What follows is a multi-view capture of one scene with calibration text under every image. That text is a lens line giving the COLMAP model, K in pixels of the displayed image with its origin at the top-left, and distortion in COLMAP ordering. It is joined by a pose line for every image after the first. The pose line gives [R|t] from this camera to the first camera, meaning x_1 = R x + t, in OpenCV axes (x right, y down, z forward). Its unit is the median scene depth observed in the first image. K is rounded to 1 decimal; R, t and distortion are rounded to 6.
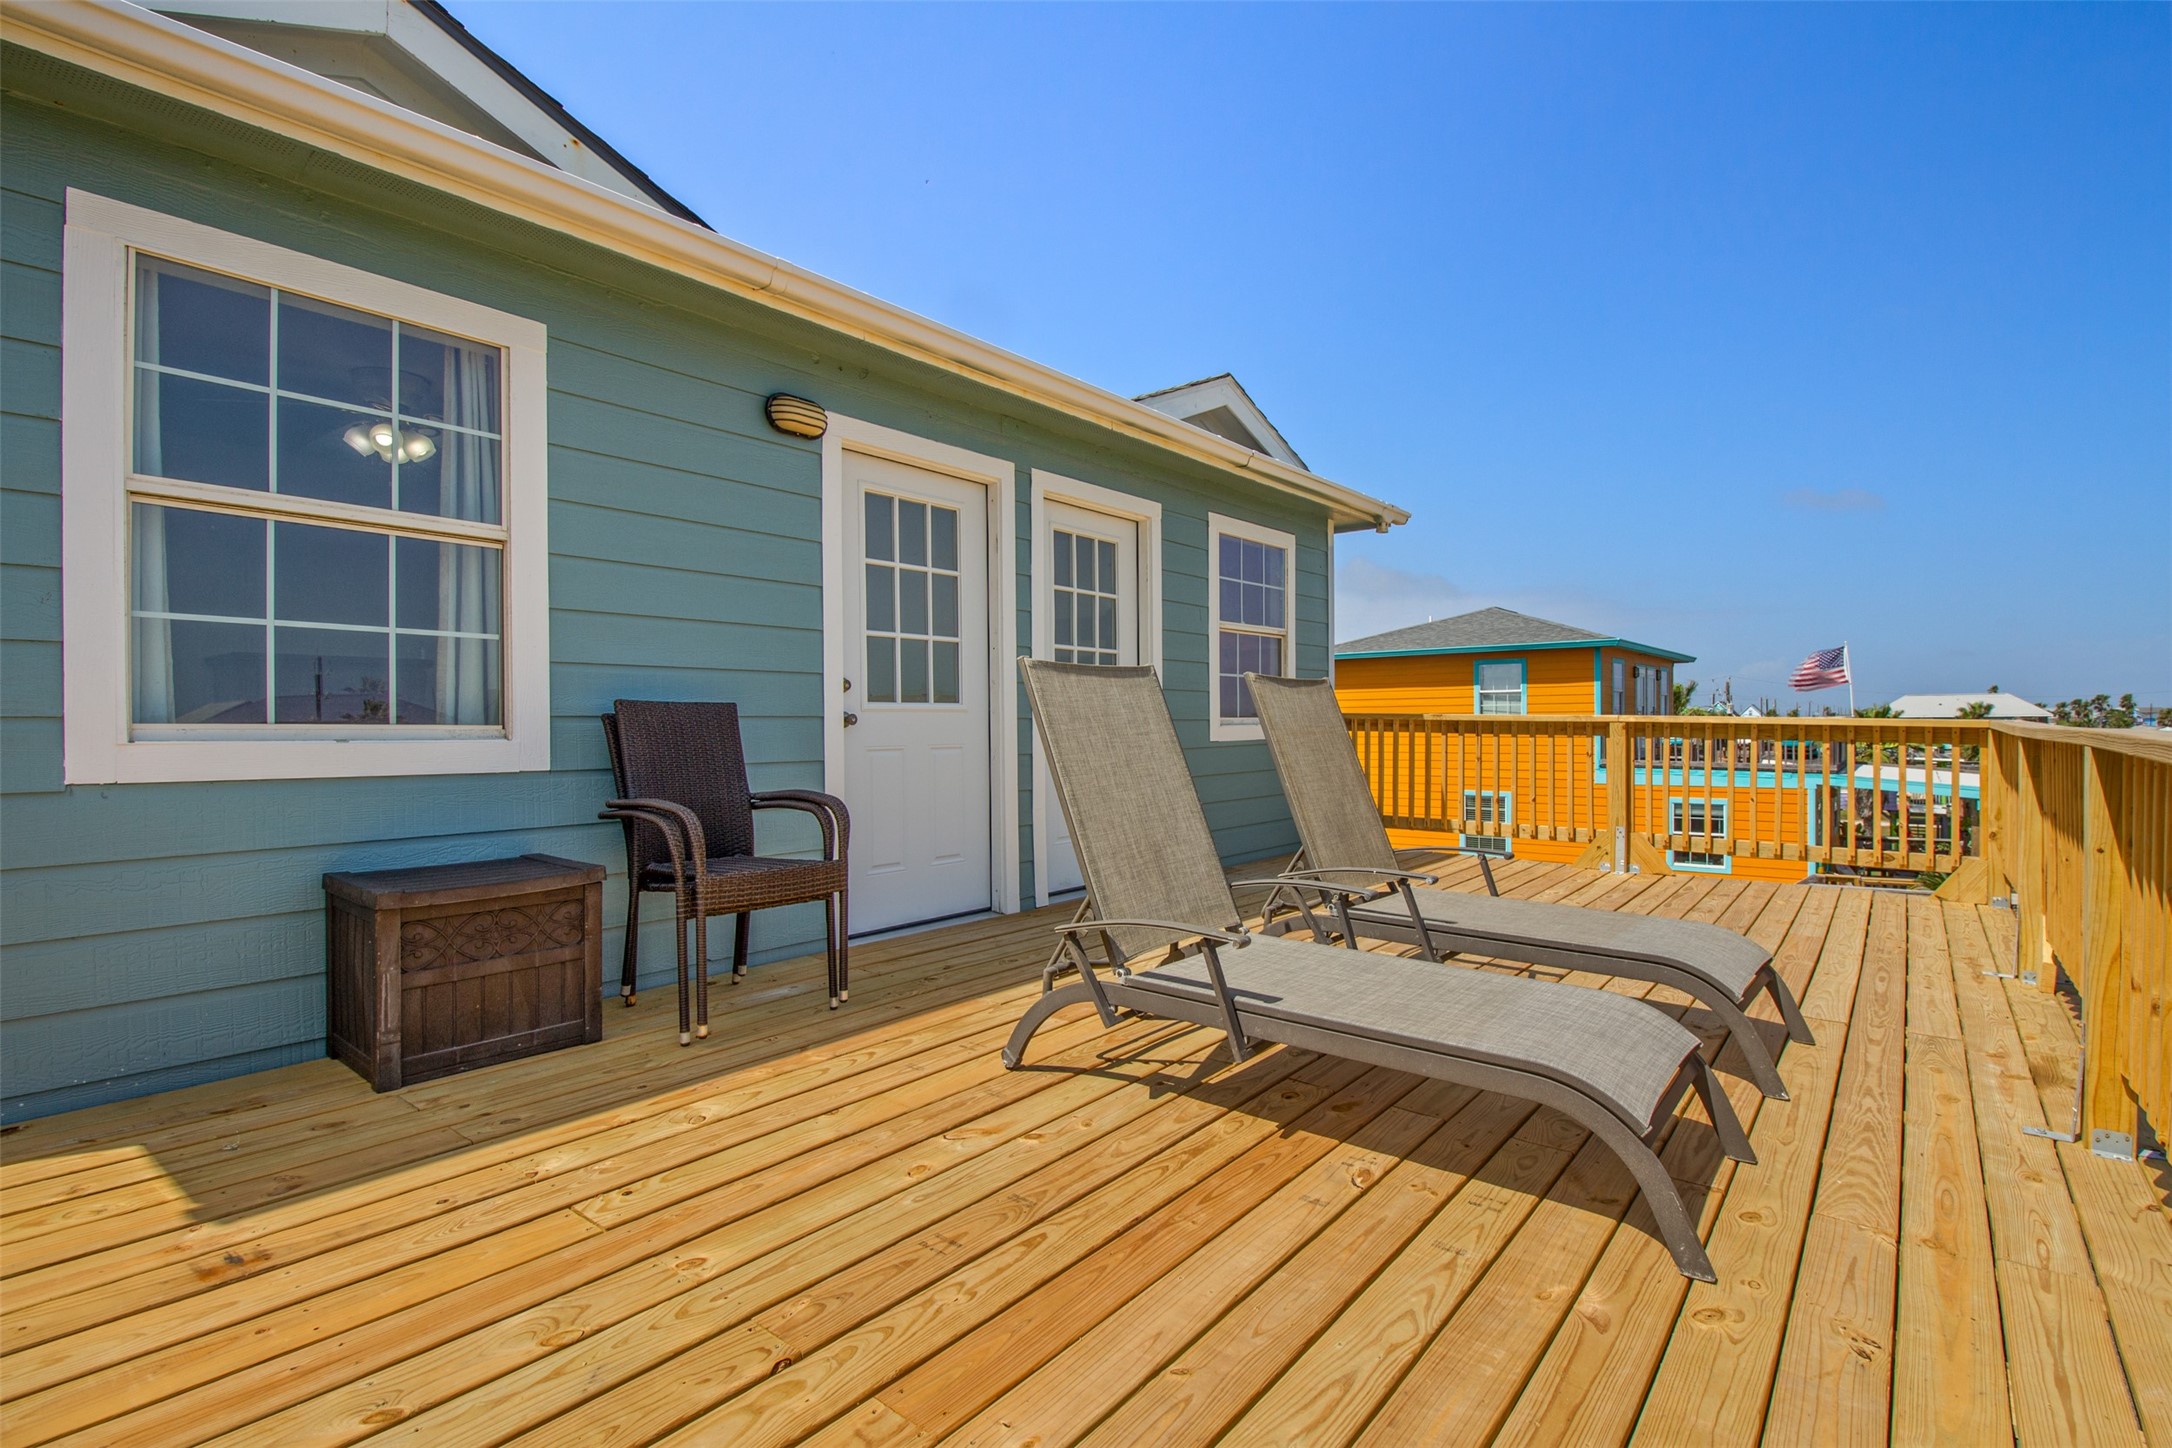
lens RADIAL K [[998.7, 0, 1086.2], [0, 998.7, 725.9], [0, 0, 1]] dist [-0.001518, -0.000323]
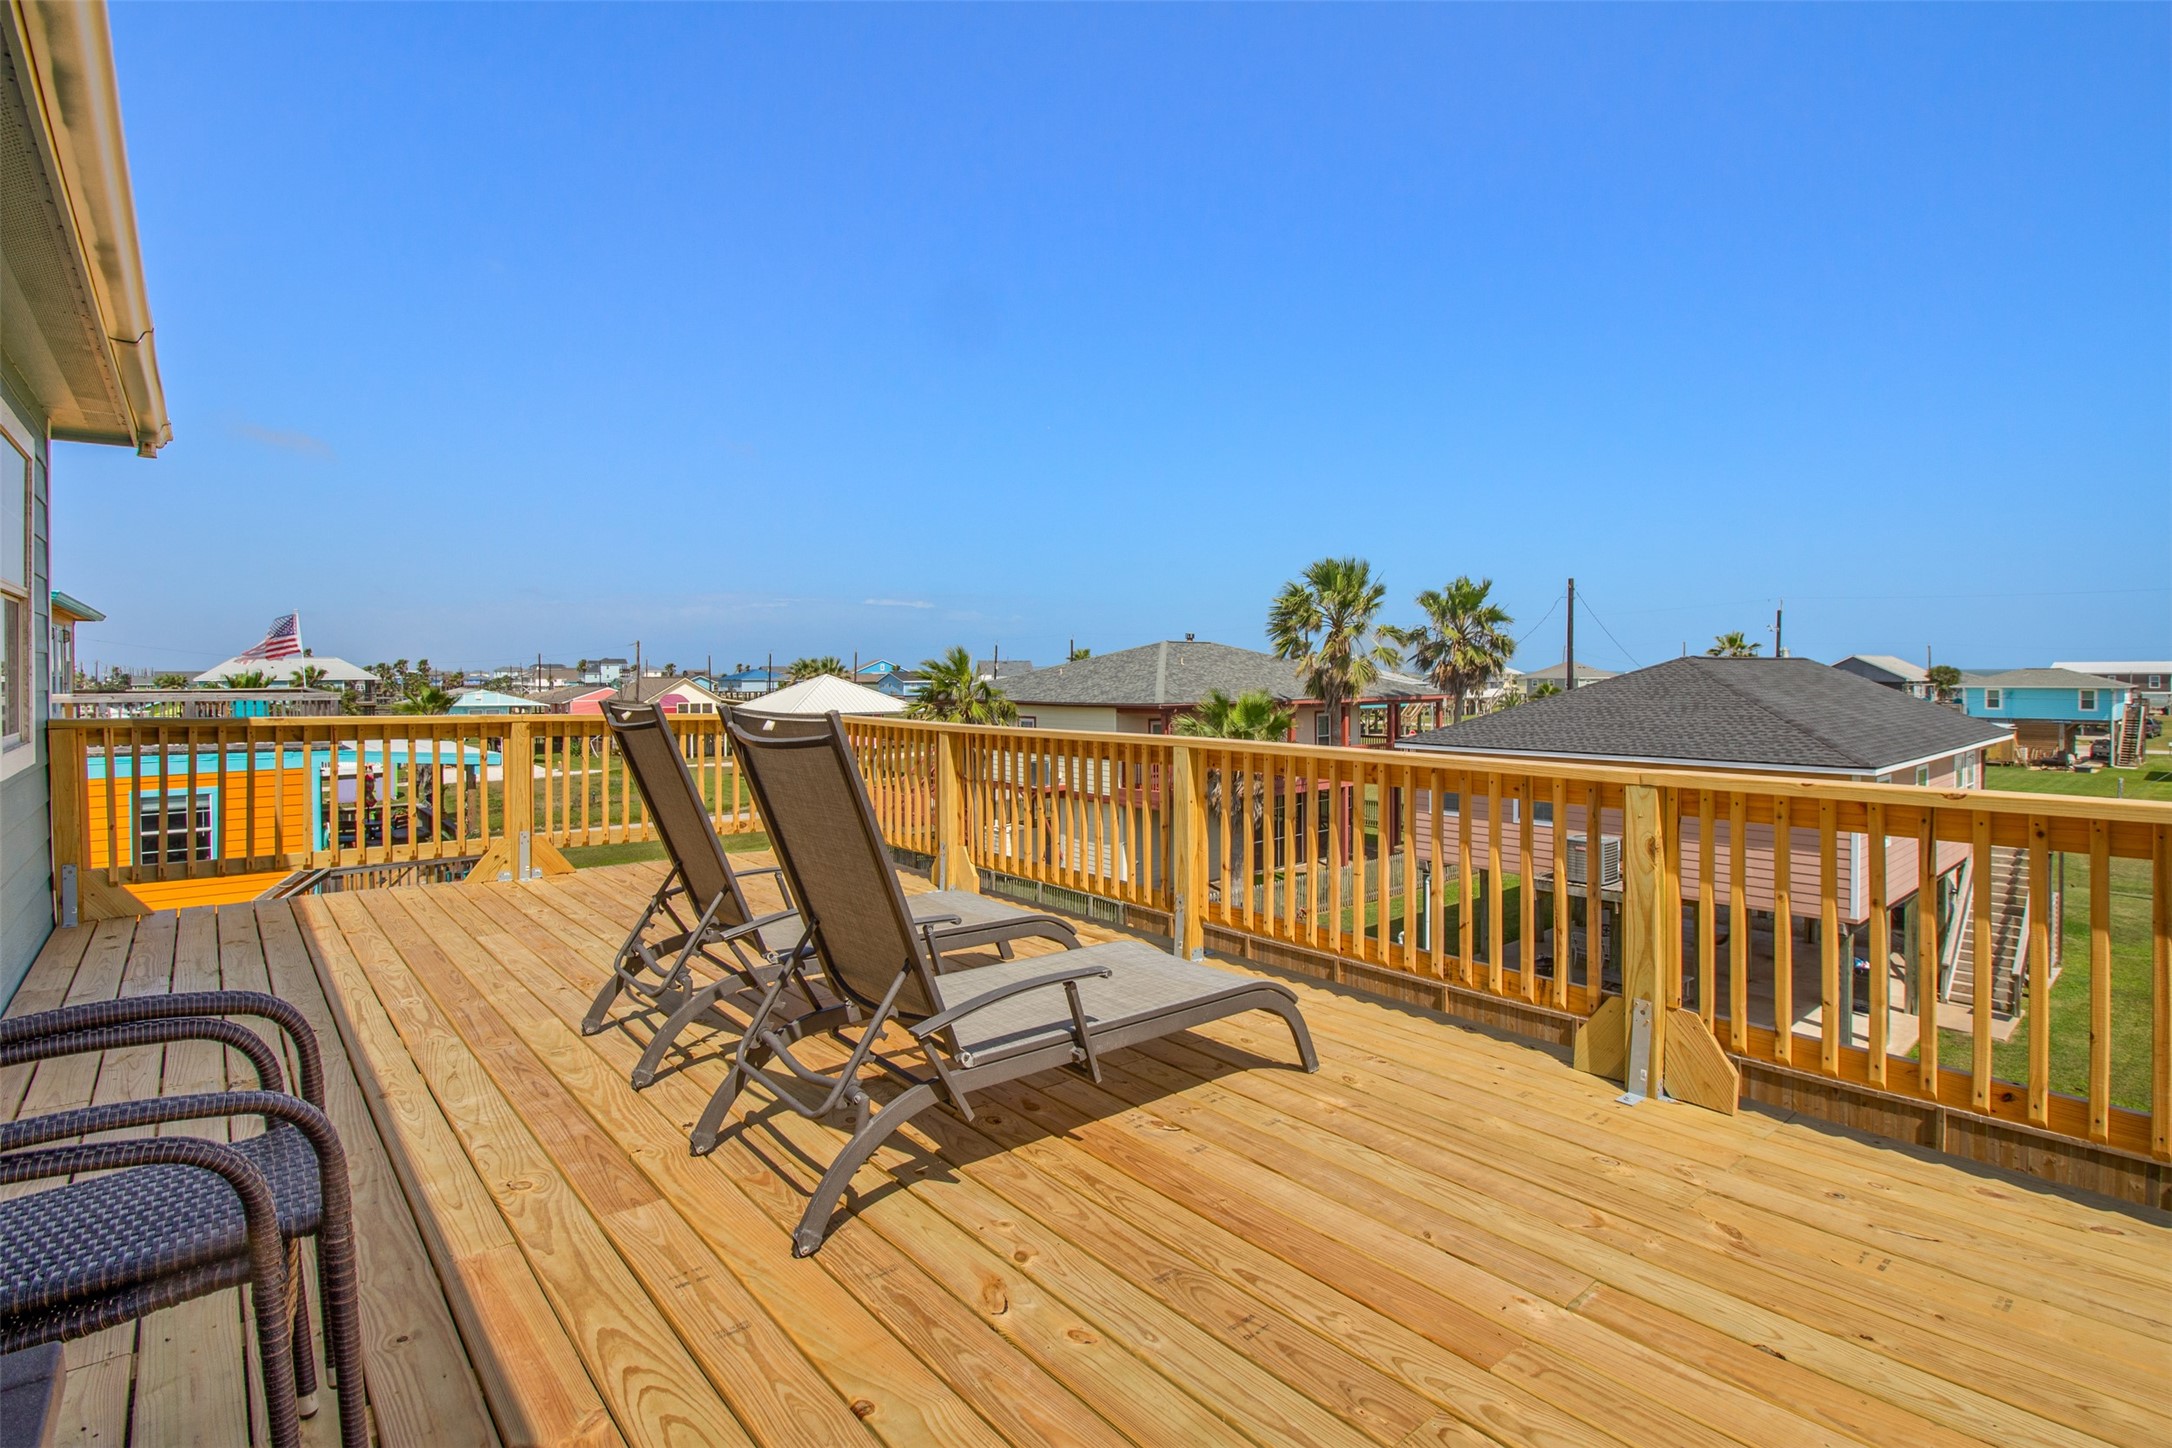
lens RADIAL K [[1076.8, 0, 1082.3], [0, 1076.8, 682.1], [0, 0, 1]] dist [0.001705, -0.000055]
pose [[0.192652, -0.001711, 0.981266, -0.884896], [0.005660, 0.999984, 0.000632, -0.091119], [-0.981251, 0.005432, 0.192658, 0.683546]]
